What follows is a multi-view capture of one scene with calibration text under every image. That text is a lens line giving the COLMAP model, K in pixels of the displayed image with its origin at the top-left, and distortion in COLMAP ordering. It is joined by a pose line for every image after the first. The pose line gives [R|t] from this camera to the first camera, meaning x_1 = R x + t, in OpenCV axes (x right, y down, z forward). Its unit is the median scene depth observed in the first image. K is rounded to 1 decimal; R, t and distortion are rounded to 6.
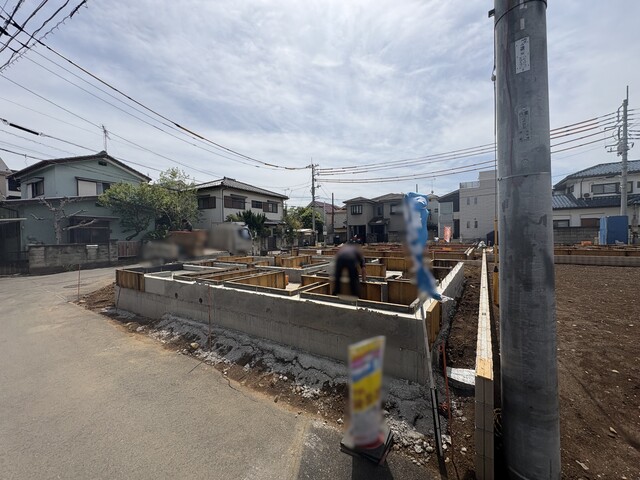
lens RADIAL K [[263.8, 0, 320.0], [0, 263.8, 240.0], [0, 0, 1]] dist [0.000239, 0.000046]
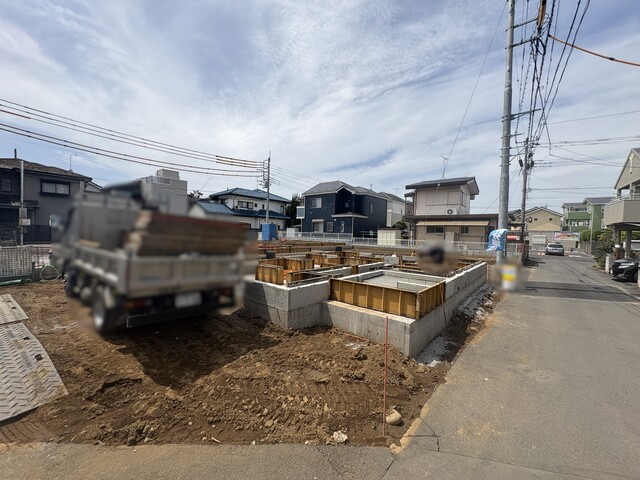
lens RADIAL K [[263.8, 0, 320.0], [0, 263.8, 240.0], [0, 0, 1]] dist [0.000239, 0.000046]
pose [[0.099122, -0.010360, 0.995021, -0.557928], [-0.012655, 0.999852, 0.011671, -0.006522], [-0.994995, -0.013749, 0.098977, 0.469210]]
